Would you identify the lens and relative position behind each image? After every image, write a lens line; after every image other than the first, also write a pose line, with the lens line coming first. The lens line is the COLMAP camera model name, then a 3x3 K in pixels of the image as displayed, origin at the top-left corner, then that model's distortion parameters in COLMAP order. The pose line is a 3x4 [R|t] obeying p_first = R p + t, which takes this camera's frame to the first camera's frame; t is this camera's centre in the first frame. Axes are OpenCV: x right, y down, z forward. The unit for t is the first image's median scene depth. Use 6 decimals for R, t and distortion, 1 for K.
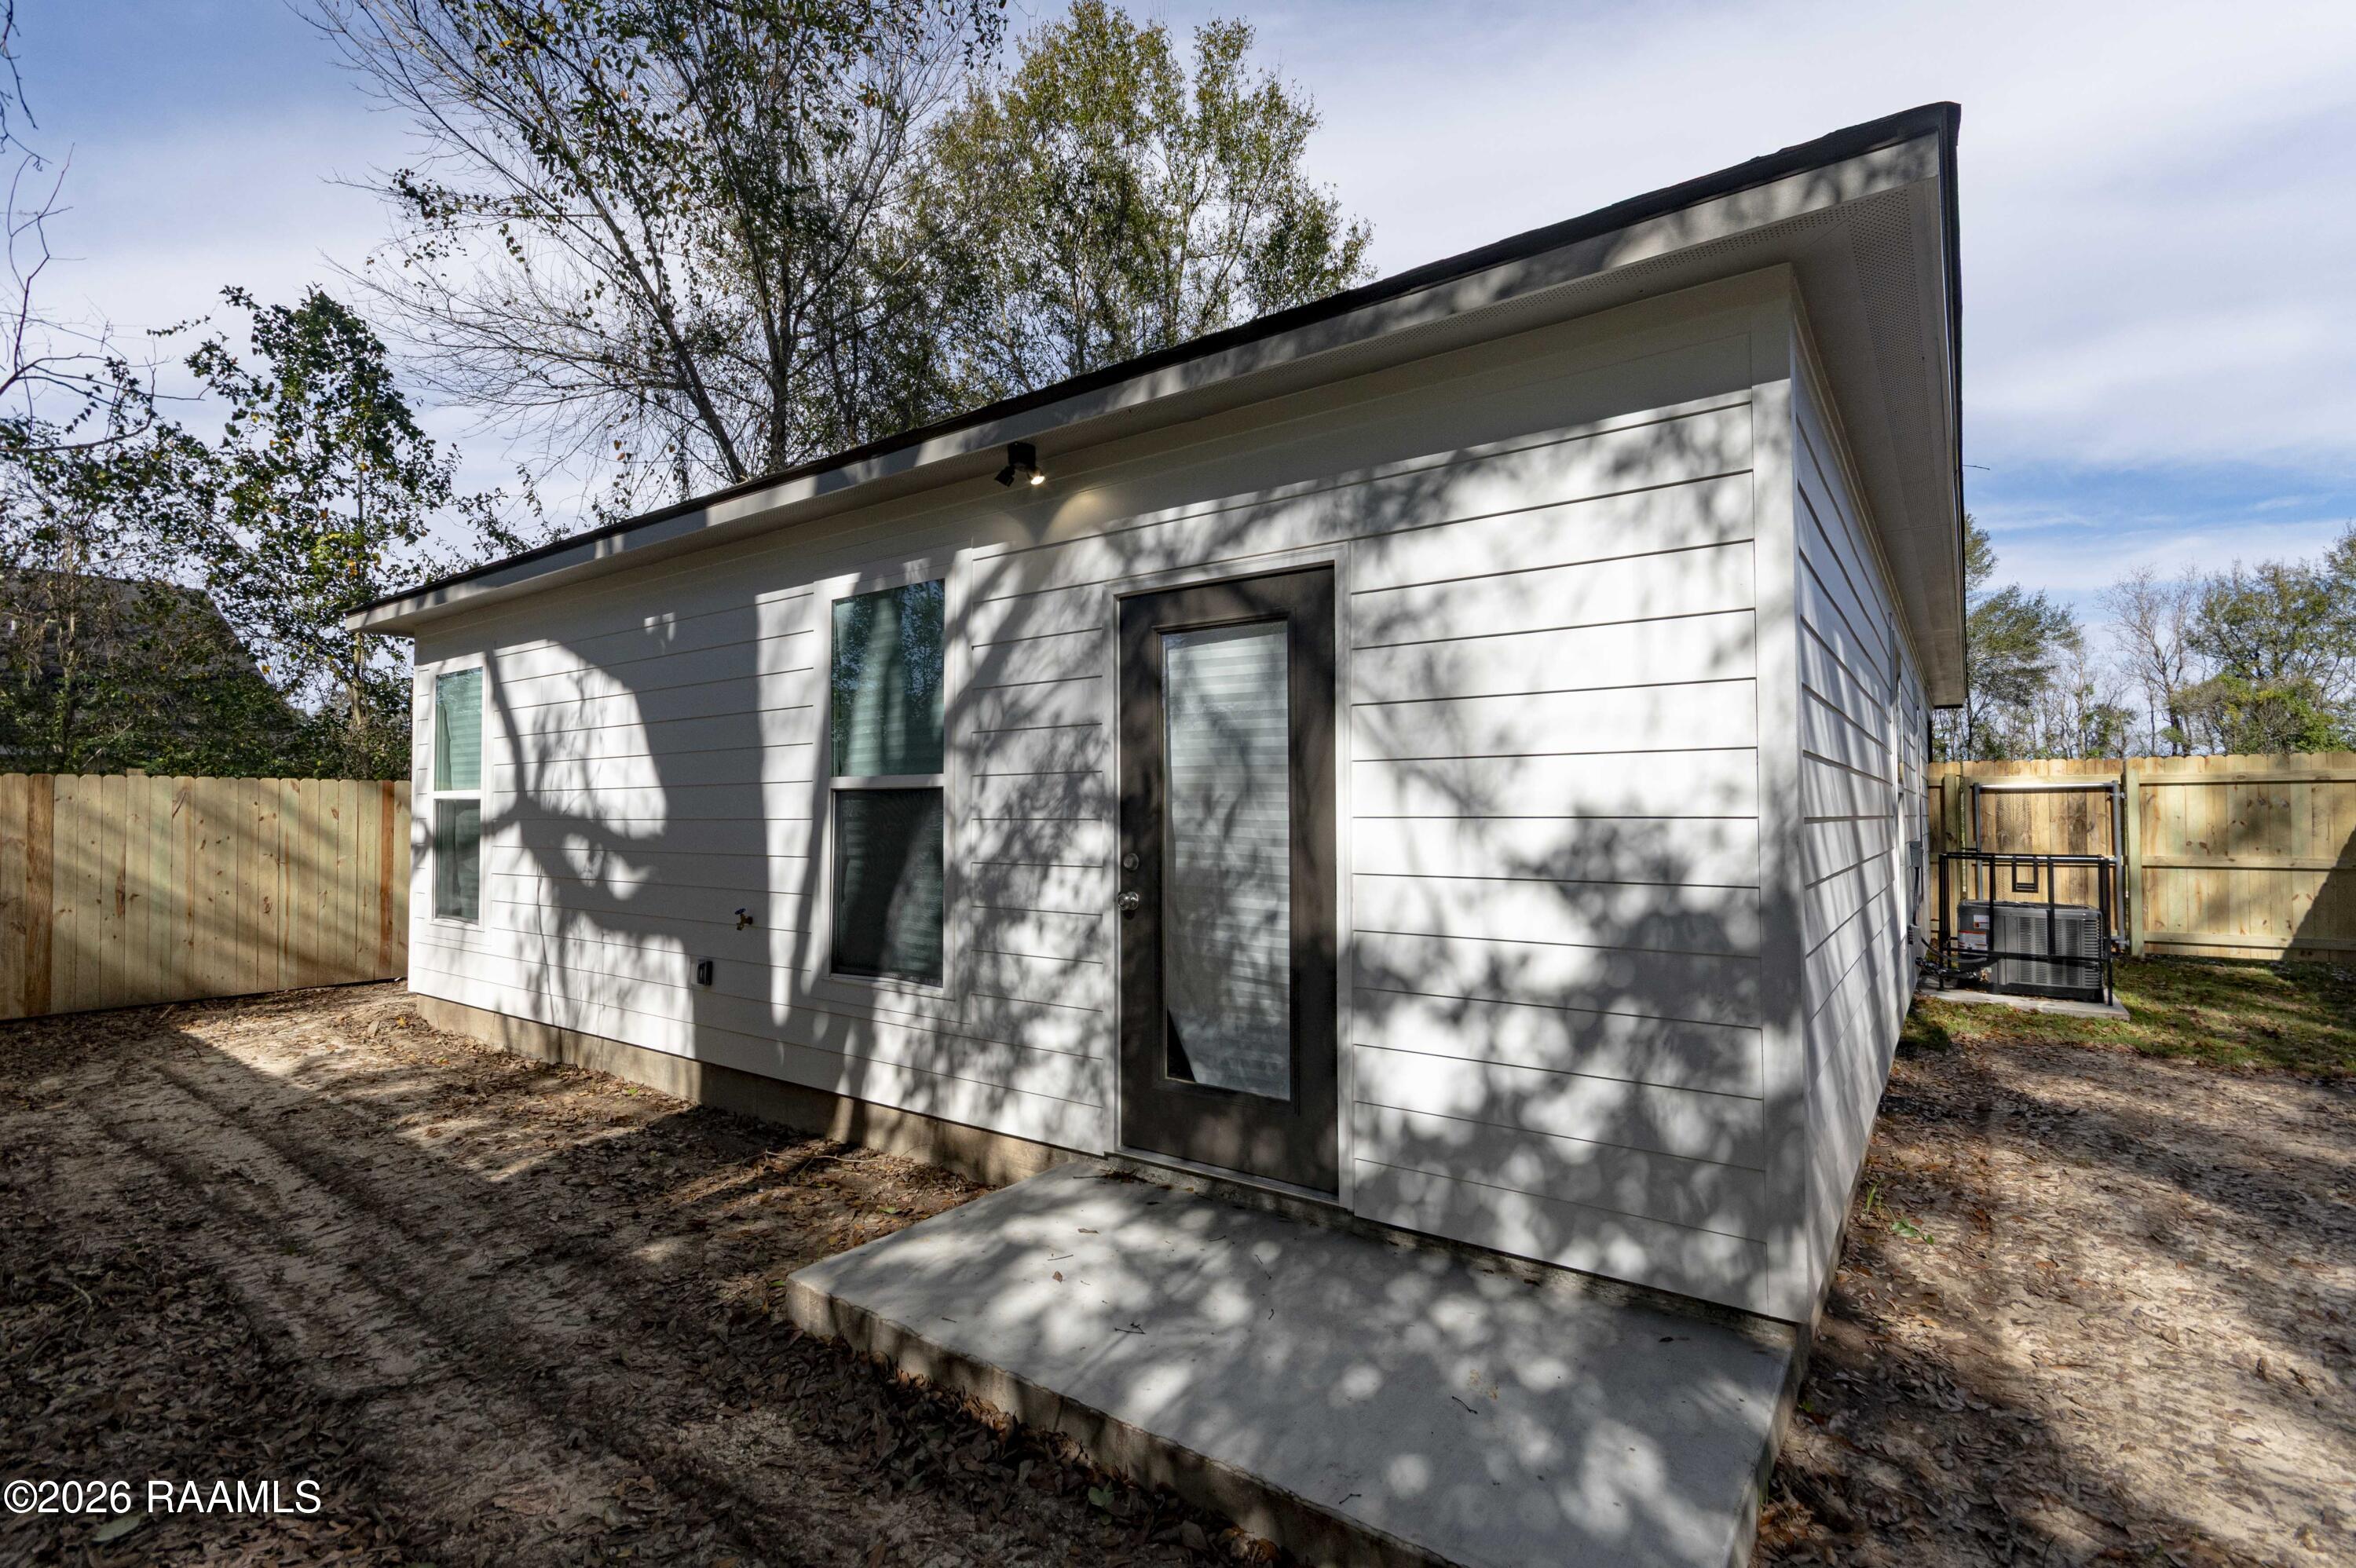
lens RADIAL K [[1093.5, 0, 1183.2], [0, 1093.5, 780.5], [0, 0, 1]] dist [0.002282, -0.003506]
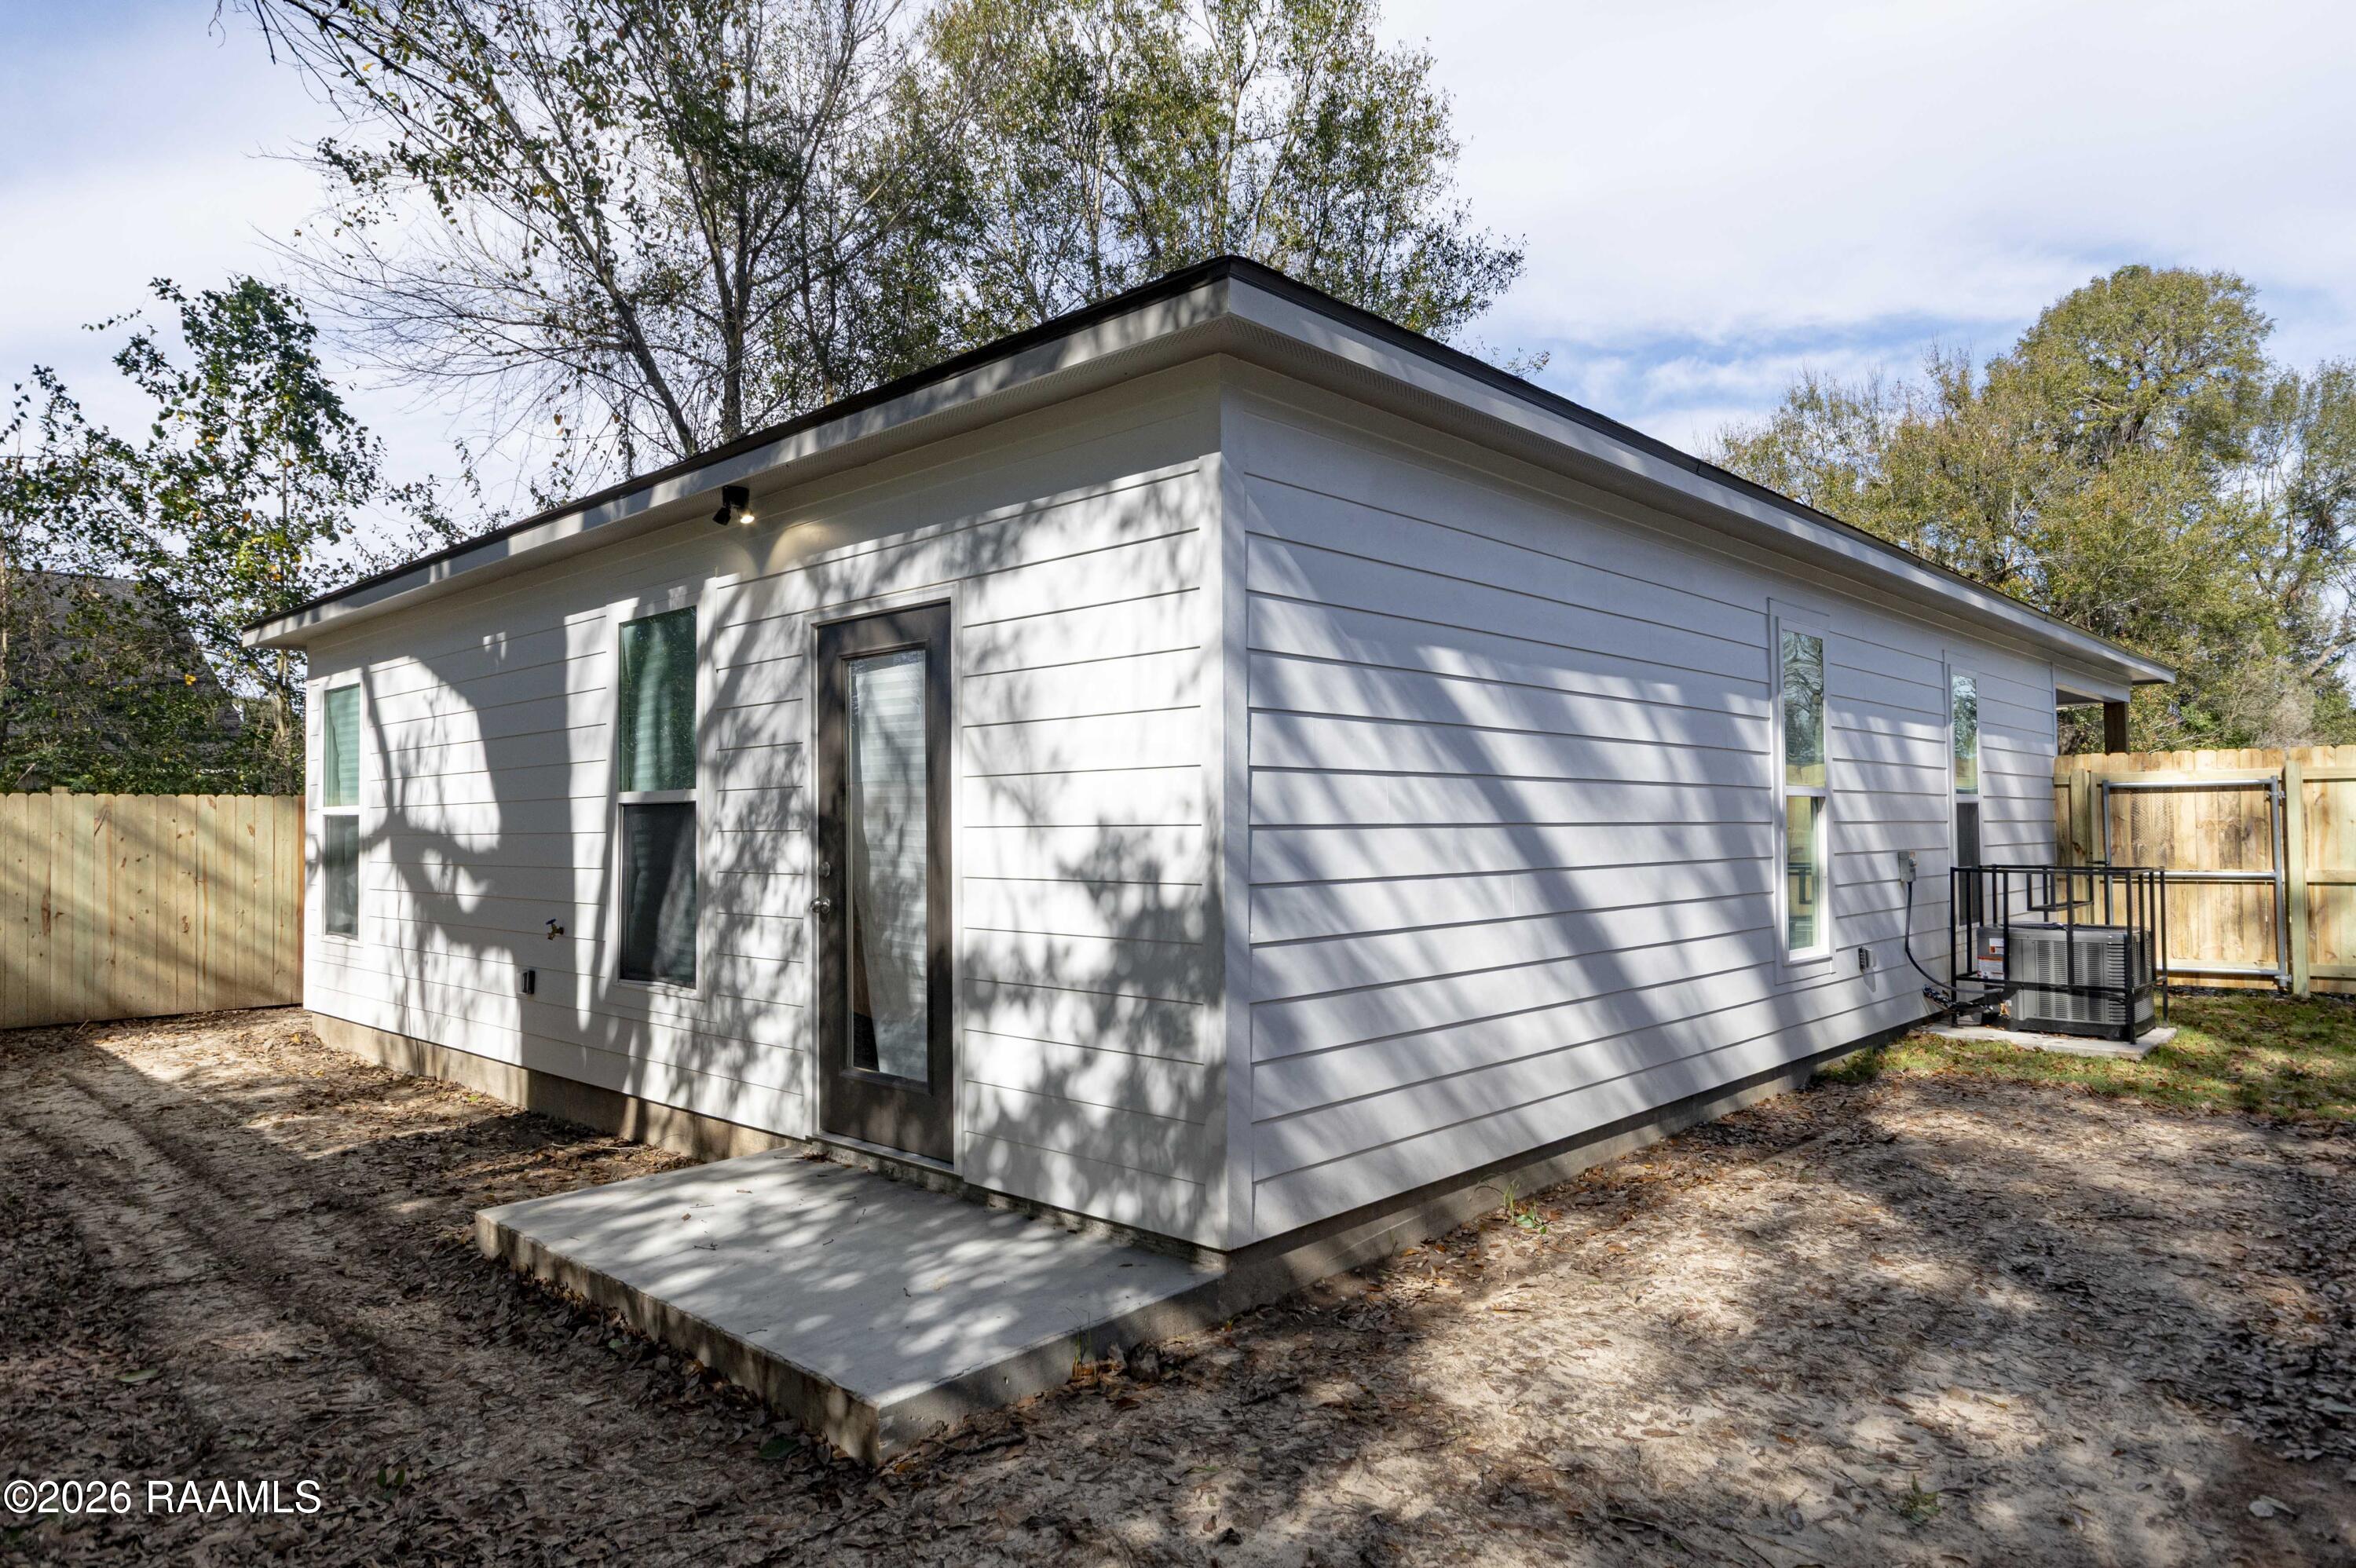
lens RADIAL K [[1427.2, 0, 1174.2], [0, 1427.2, 781.3], [0, 0, 1]] dist [-0.013734, 0.013624]
pose [[0.992130, -0.010229, -0.124796, 0.458870], [0.010209, 0.999948, -0.000800, -0.009017], [0.124797, -0.000480, 0.992182, -0.350102]]
